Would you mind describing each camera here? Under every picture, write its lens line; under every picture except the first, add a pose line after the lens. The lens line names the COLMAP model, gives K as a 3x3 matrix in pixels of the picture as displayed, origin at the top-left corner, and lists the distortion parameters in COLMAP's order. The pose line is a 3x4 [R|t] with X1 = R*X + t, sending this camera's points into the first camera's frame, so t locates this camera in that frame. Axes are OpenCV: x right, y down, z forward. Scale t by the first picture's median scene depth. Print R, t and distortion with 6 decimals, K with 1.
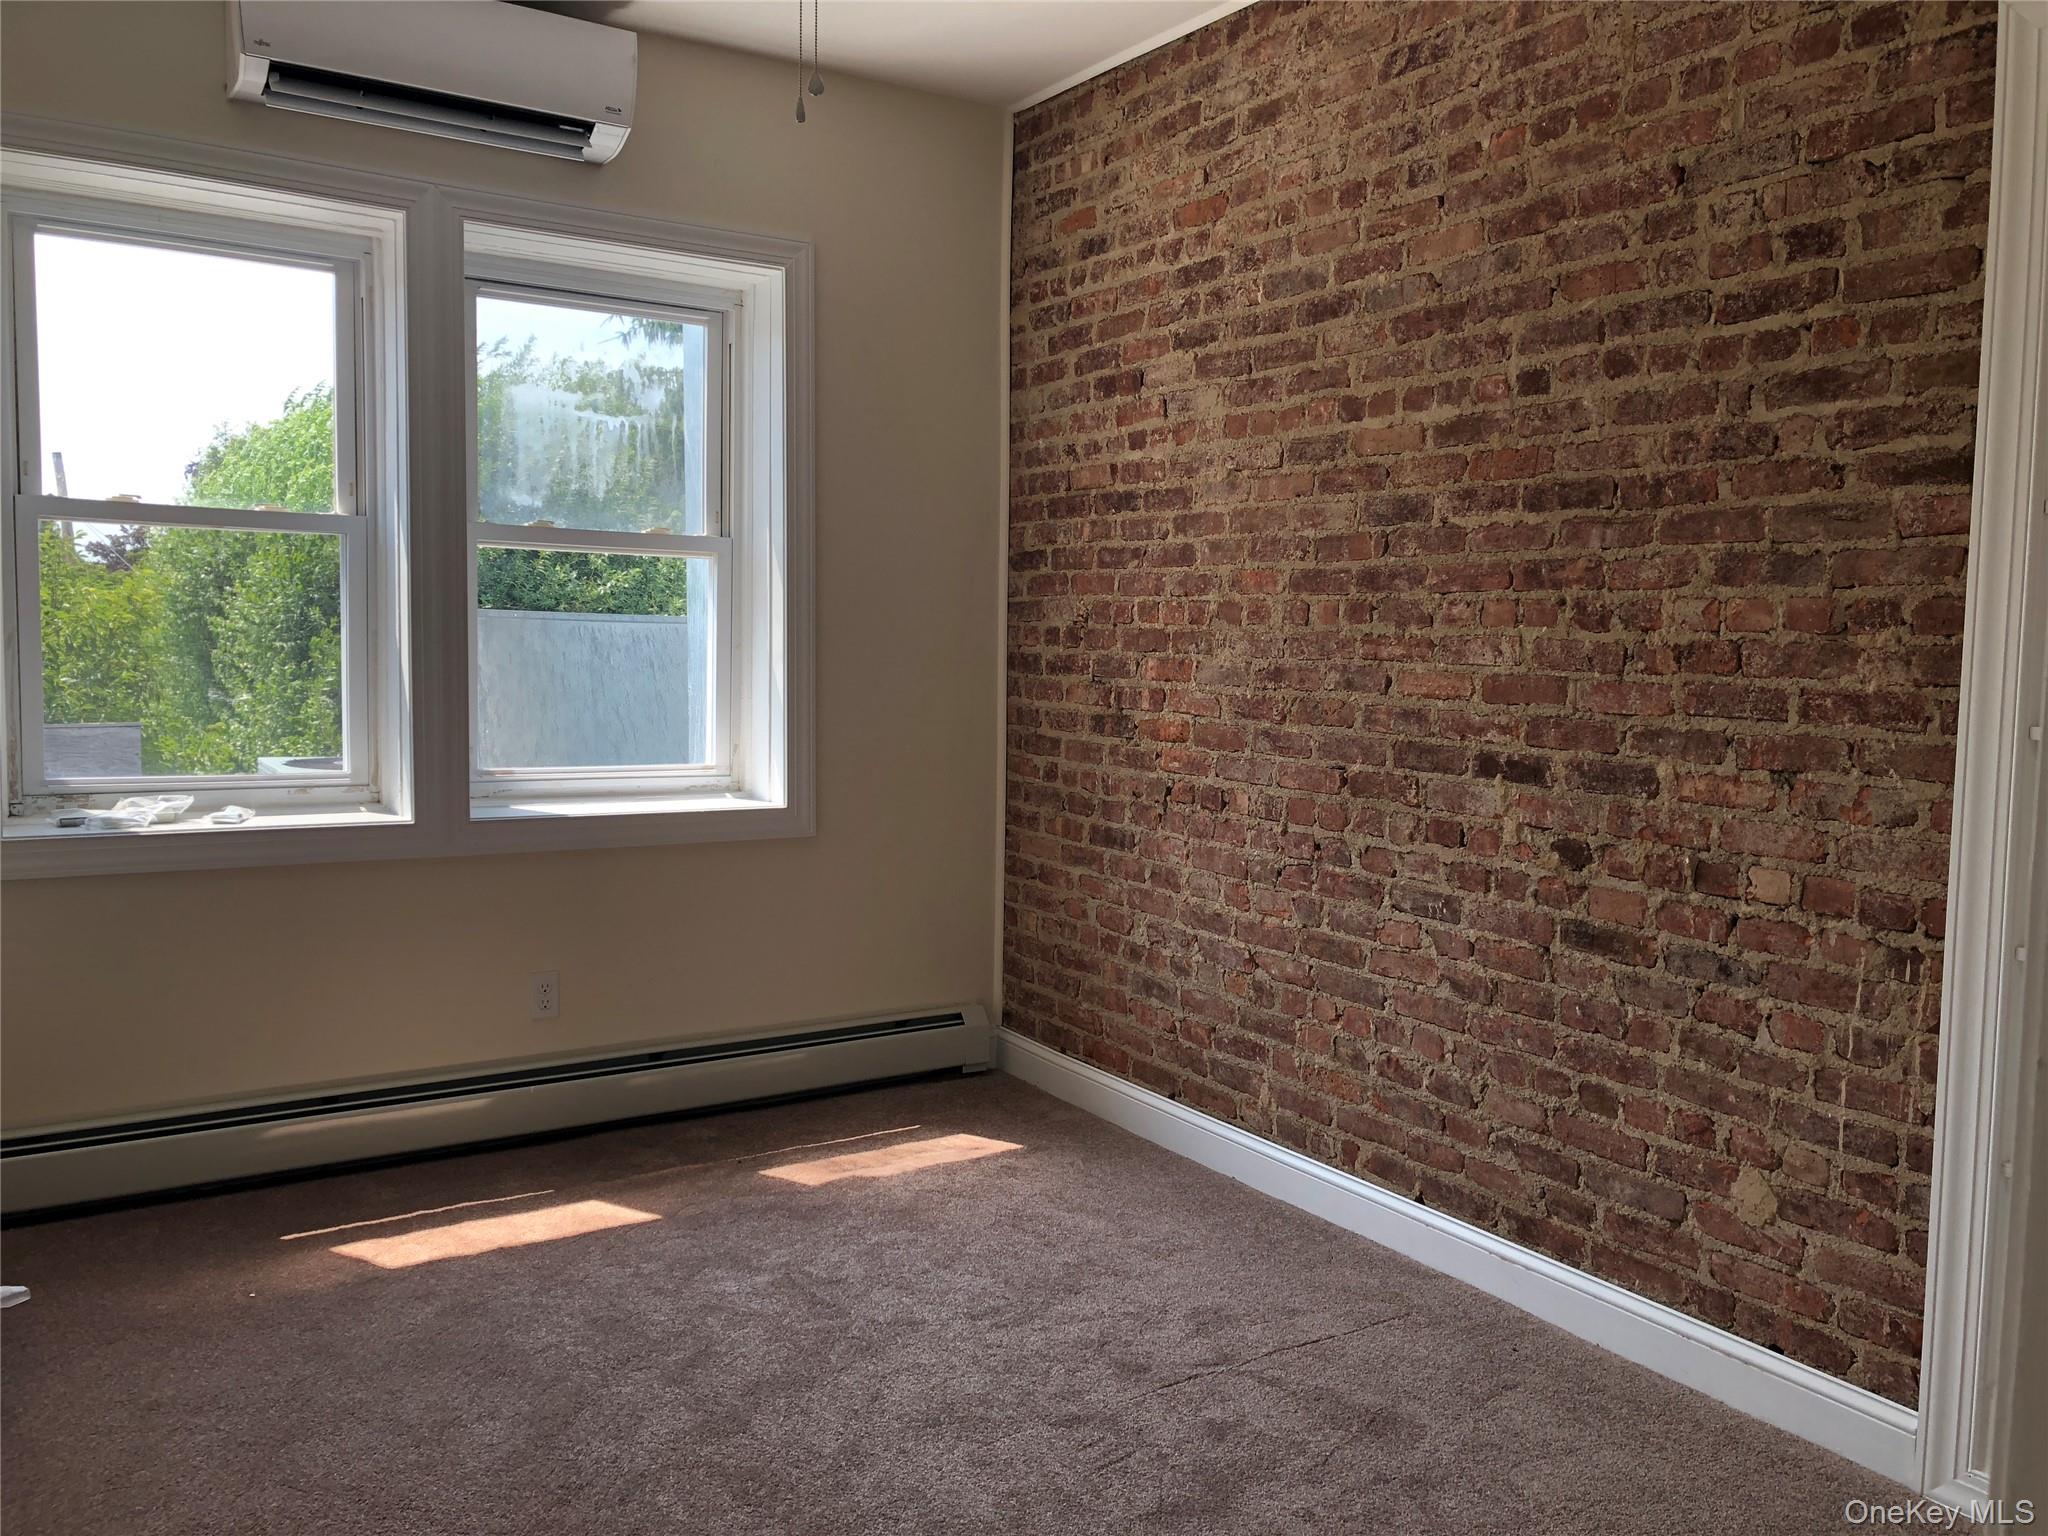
lens RADIAL K [[1674.4, 0, 1022.0], [0, 1674.4, 785.2], [0, 0, 1]] dist [0.036383, -0.004976]
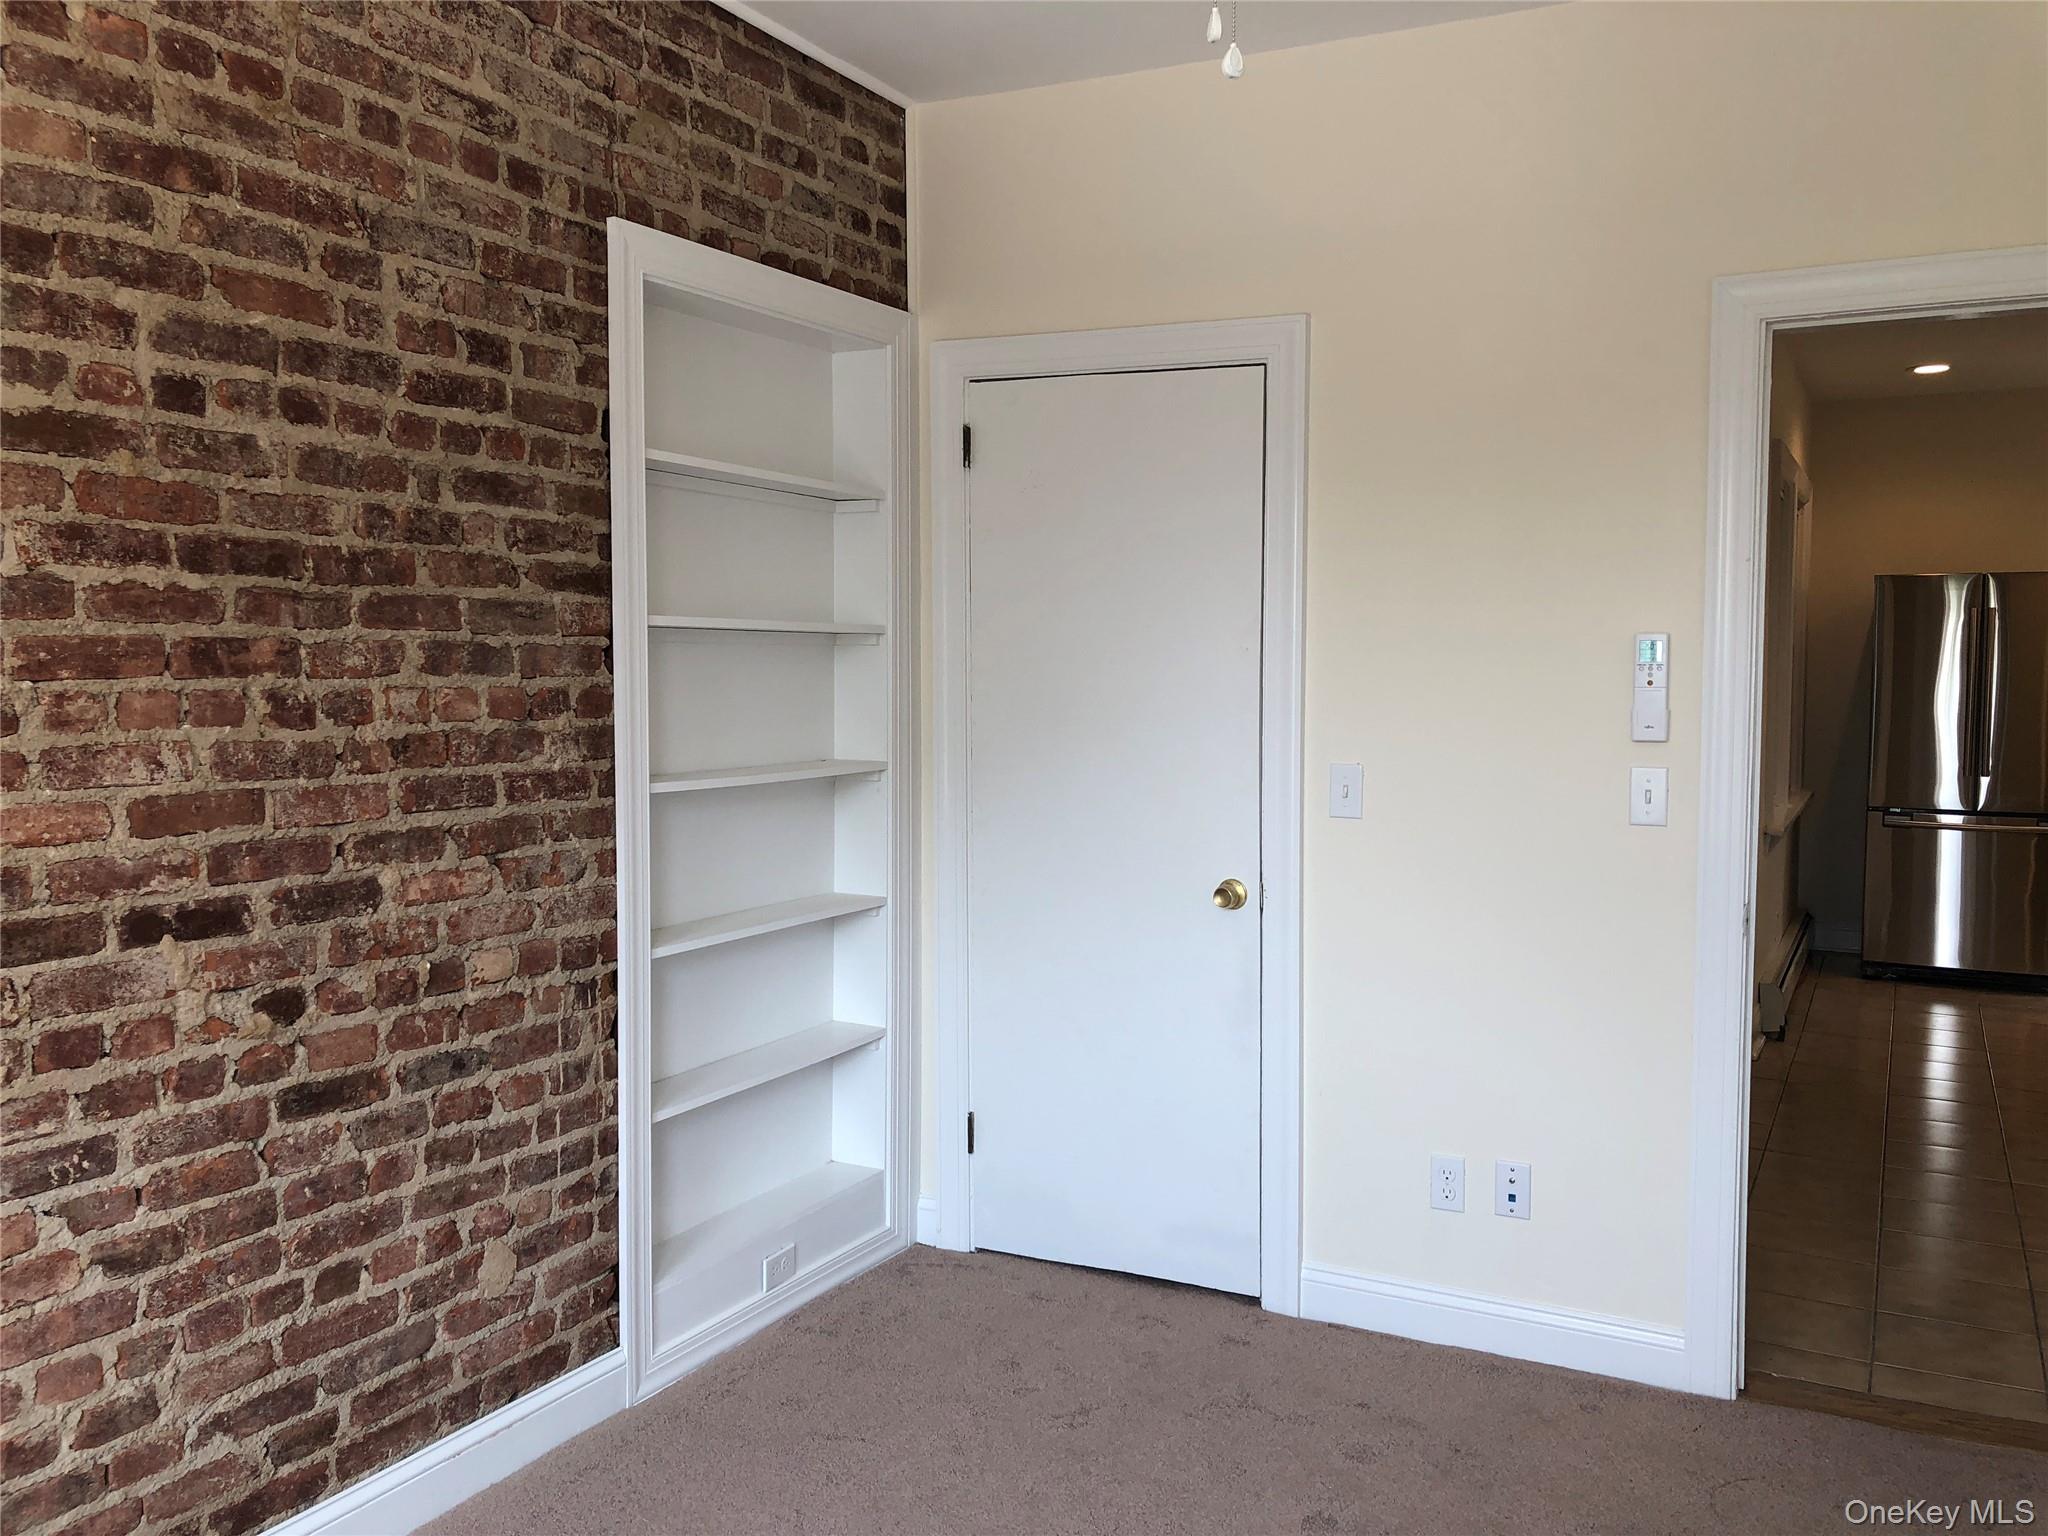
lens RADIAL K [[1674.4, 0, 1015.4], [0, 1674.4, 765.0], [0, 0, 1]] dist [0.036383, -0.004976]
pose [[-0.495106, -0.076687, 0.865442, -0.559758], [0.063199, 0.990280, 0.123904, -0.158603], [-0.866531, 0.116041, -0.485447, 1.134690]]
